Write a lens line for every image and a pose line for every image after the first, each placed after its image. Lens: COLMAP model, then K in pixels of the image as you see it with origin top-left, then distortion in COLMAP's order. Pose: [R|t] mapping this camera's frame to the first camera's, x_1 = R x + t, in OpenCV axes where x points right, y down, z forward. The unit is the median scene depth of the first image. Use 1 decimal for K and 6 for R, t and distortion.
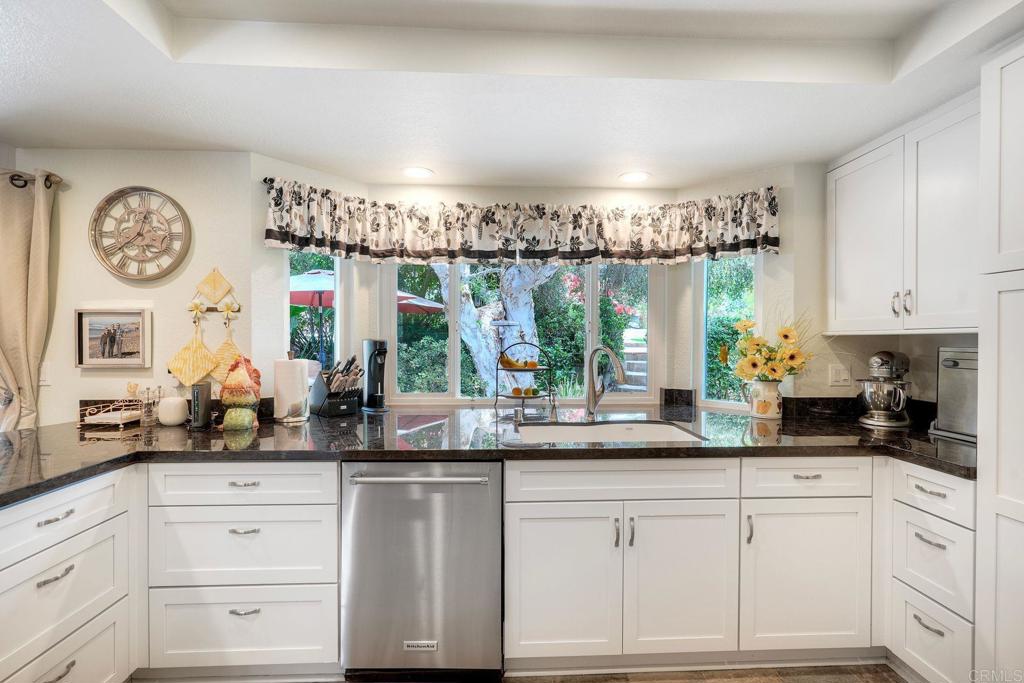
lens RADIAL K [[472.0, 0, 521.4], [0, 472.0, 339.0], [0, 0, 1]] dist [-0.007966, 0.003482]
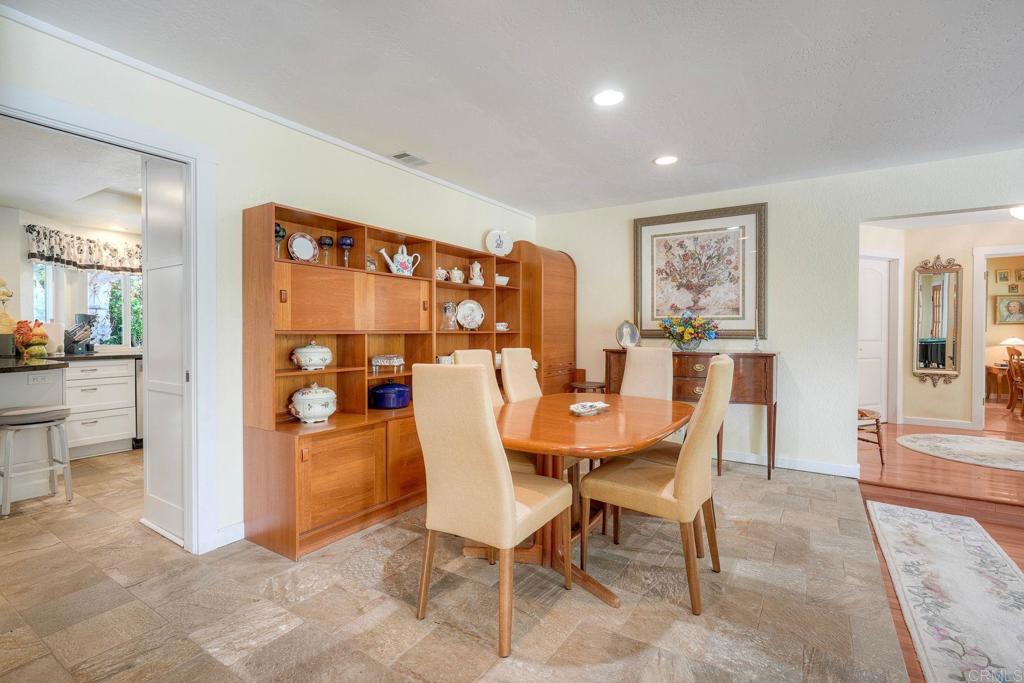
lens RADIAL K [[472.0, 0, 522.9], [0, 472.0, 332.1], [0, 0, 1]] dist [-0.007966, 0.003482]
pose [[0.575444, -0.004992, 0.817826, -0.833600], [-0.000285, 0.999980, 0.006304, 0.060090], [-0.817841, -0.003861, 0.575431, -1.459601]]
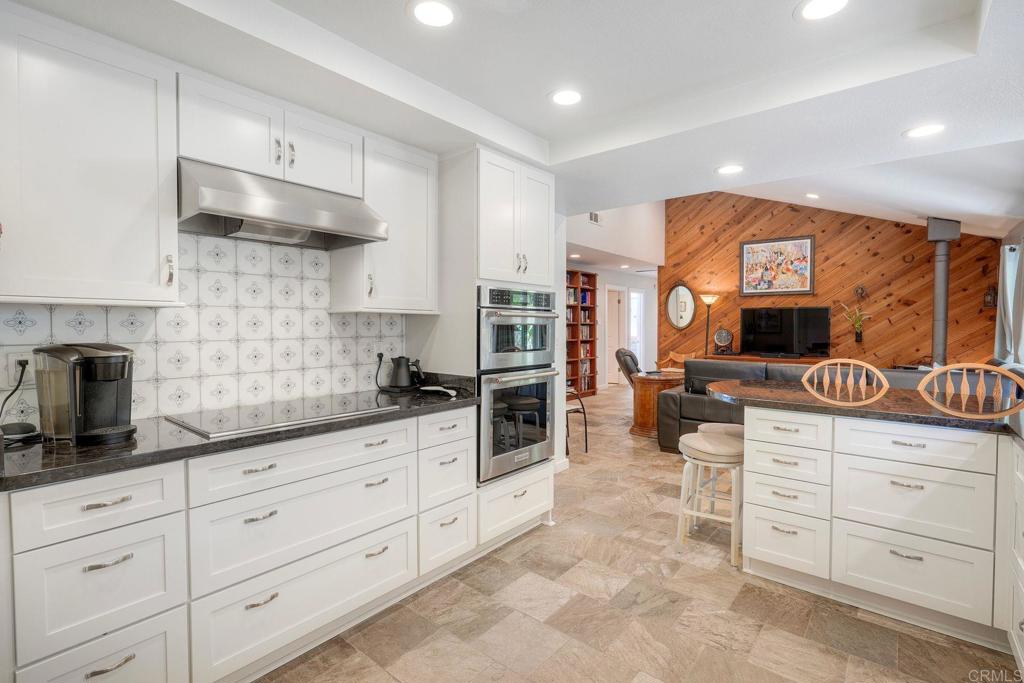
lens RADIAL K [[472.0, 0, 511.3], [0, 472.0, 334.7], [0, 0, 1]] dist [-0.007966, 0.003482]
pose [[-0.669236, 0.011970, -0.742953, 0.452991], [-0.007002, 0.999724, 0.022414, 0.015690], [0.743017, 0.020203, -0.668968, 0.548307]]
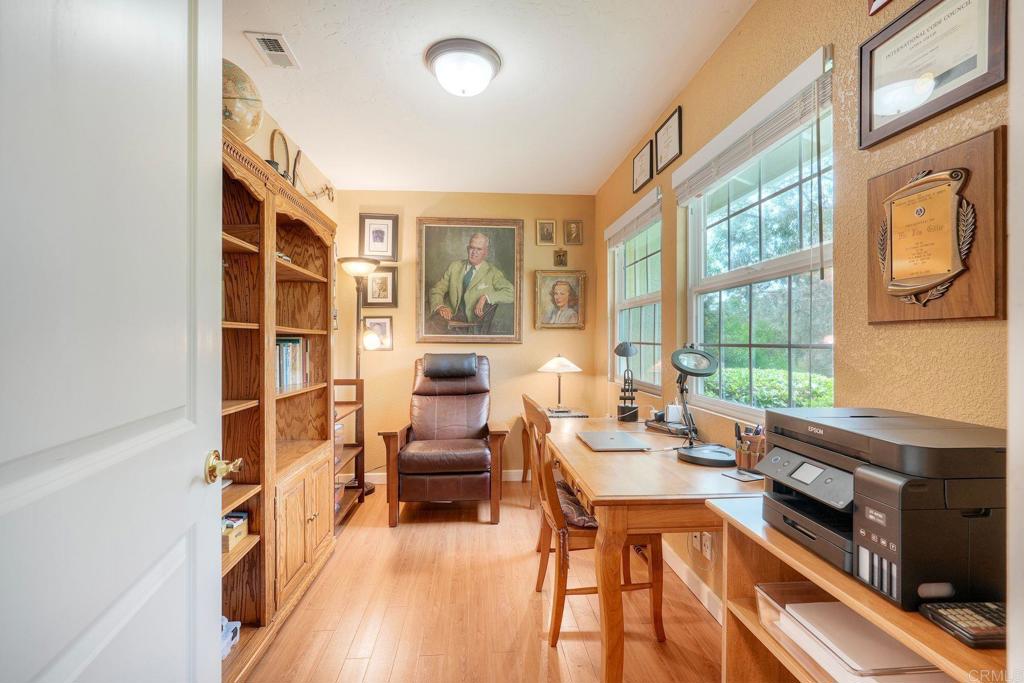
lens RADIAL K [[472.0, 0, 510.4], [0, 472.0, 341.4], [0, 0, 1]] dist [-0.007966, 0.003482]
pose [[-0.036131, -0.001589, 0.999346, 2.054695], [0.001766, 0.999997, 0.001654, 0.064847], [-0.999346, 0.001825, -0.036128, -2.108413]]
